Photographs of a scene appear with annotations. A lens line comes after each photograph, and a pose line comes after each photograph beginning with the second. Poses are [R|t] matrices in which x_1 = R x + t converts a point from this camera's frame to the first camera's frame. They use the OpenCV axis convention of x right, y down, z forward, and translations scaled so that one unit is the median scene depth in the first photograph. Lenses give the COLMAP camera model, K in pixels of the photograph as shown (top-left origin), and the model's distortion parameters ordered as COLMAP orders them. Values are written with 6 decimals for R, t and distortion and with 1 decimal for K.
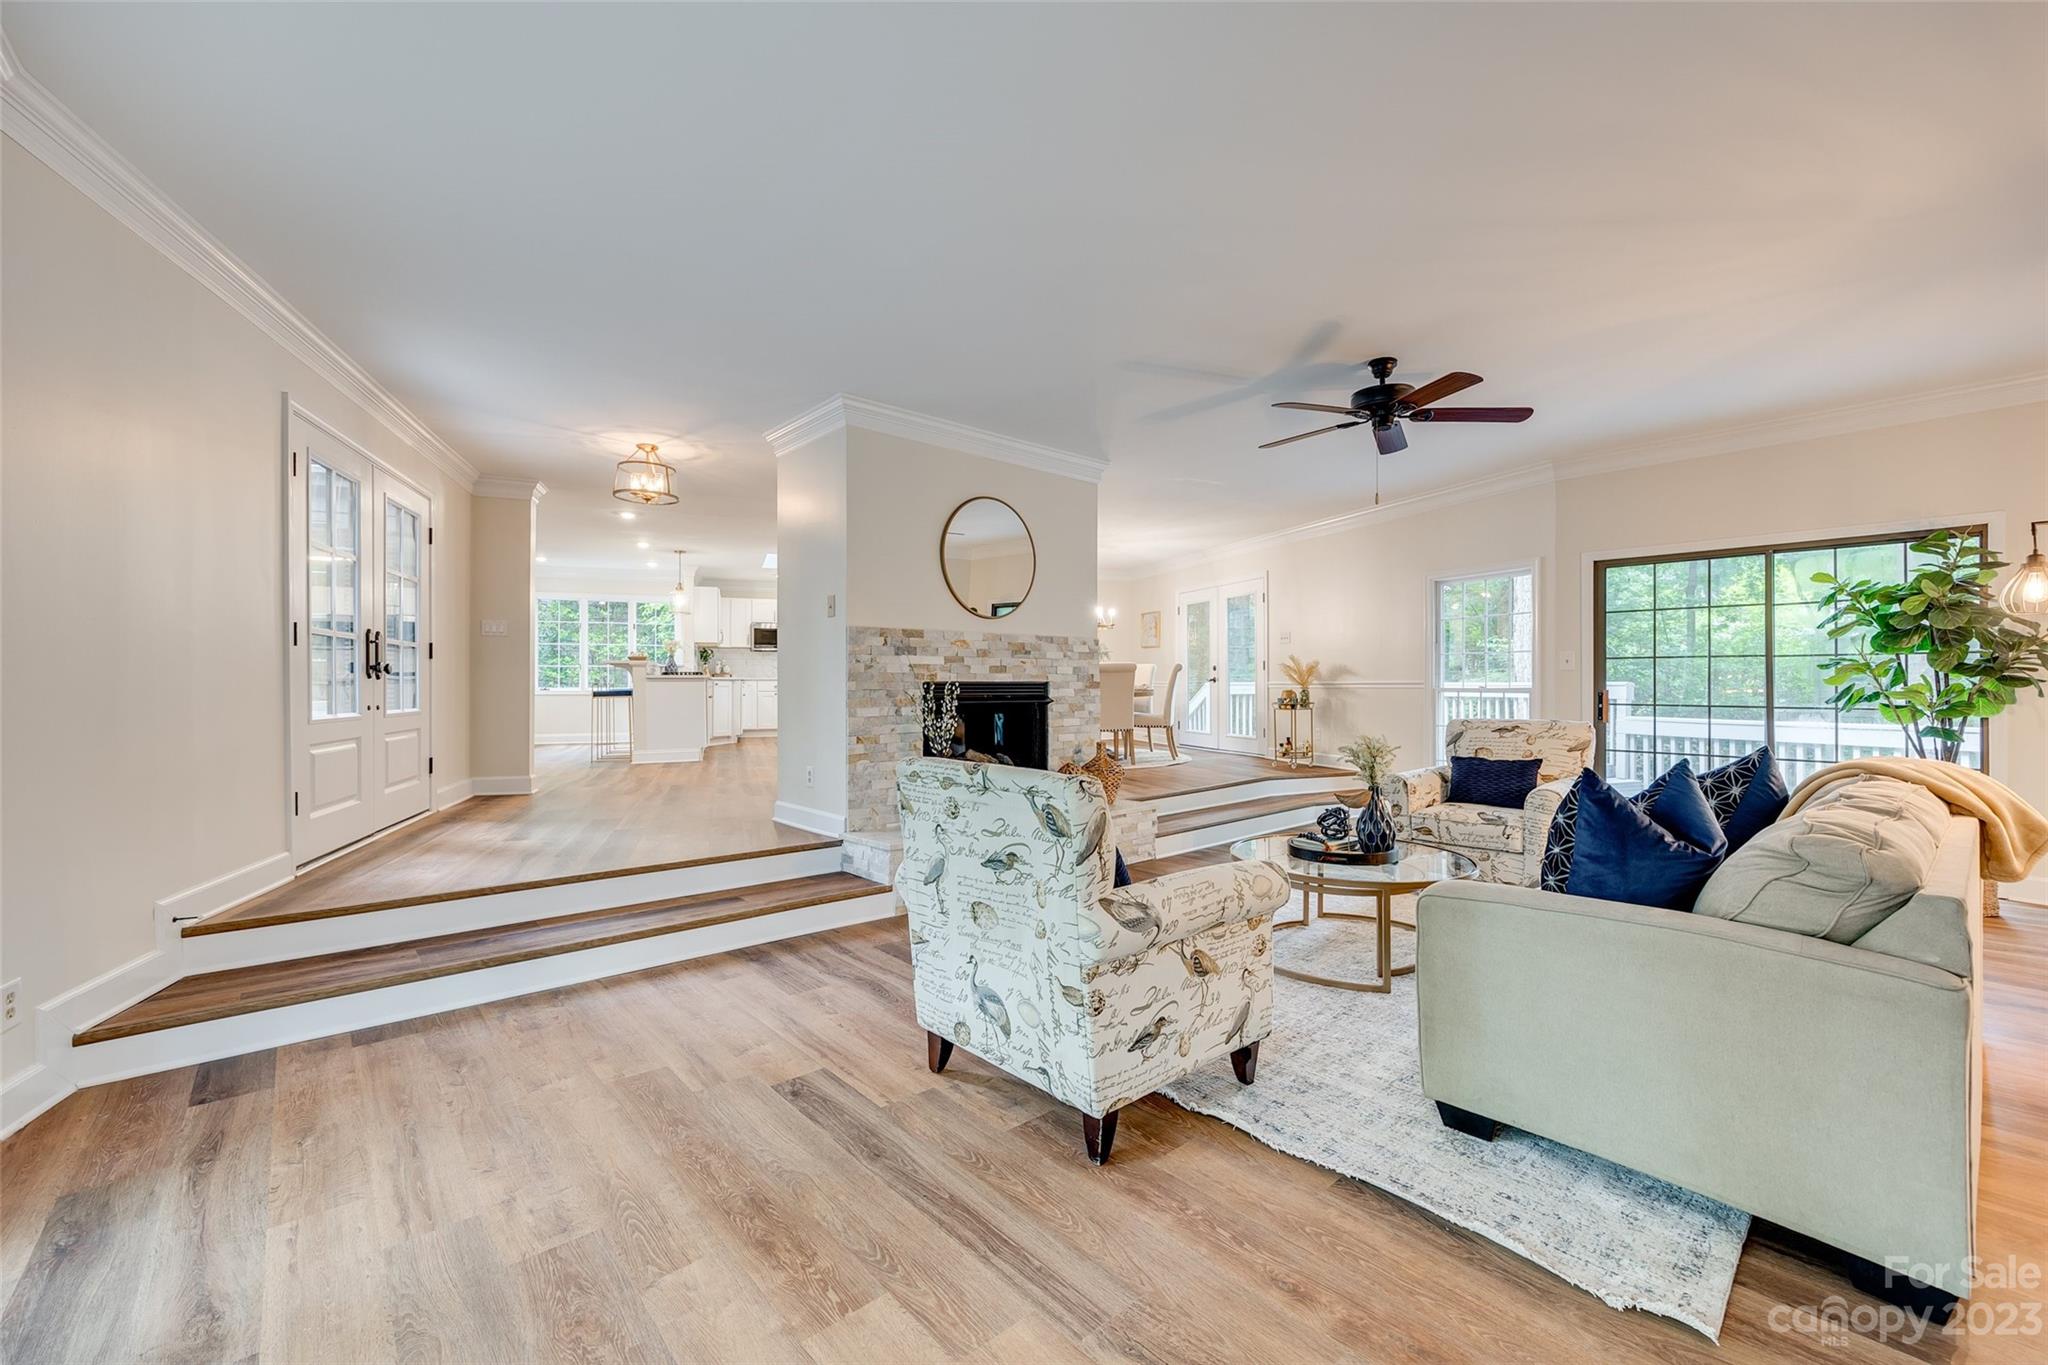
lens RADIAL K [[829.6, 0, 1009.7], [0, 829.6, 679.3], [0, 0, 1]] dist [0.004144, -0.000104]
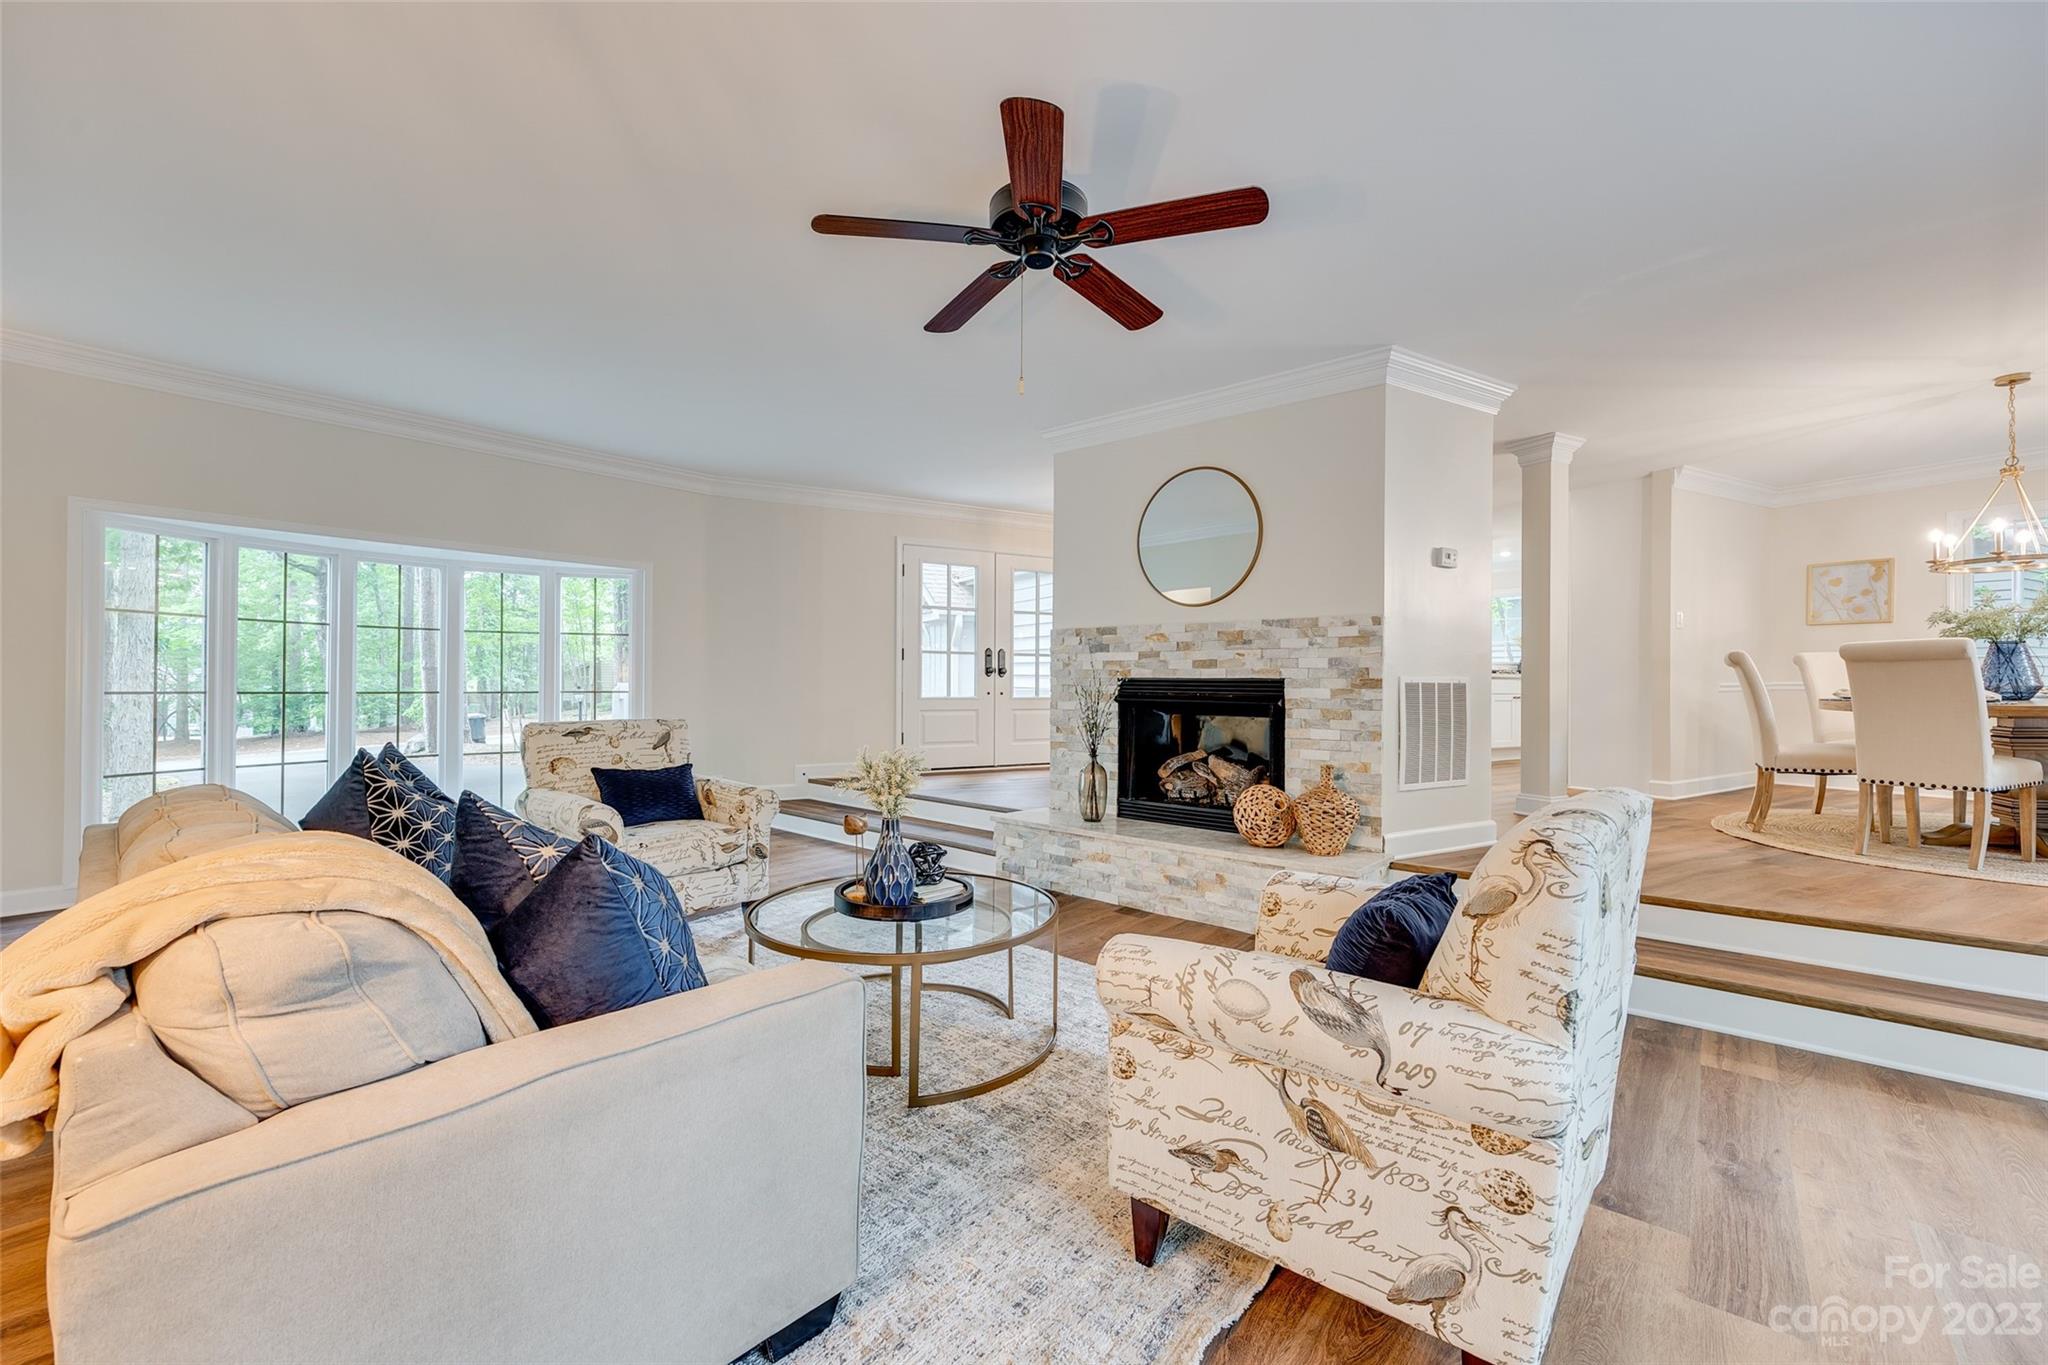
lens RADIAL K [[829.6, 0, 1012.9], [0, 829.6, 684.3], [0, 0, 1]] dist [0.004144, -0.000104]
pose [[0.200635, 0.012066, -0.979592, 0.798993], [0.006339, 0.999887, 0.013614, -0.003973], [0.979646, -0.008941, 0.200536, 0.643459]]
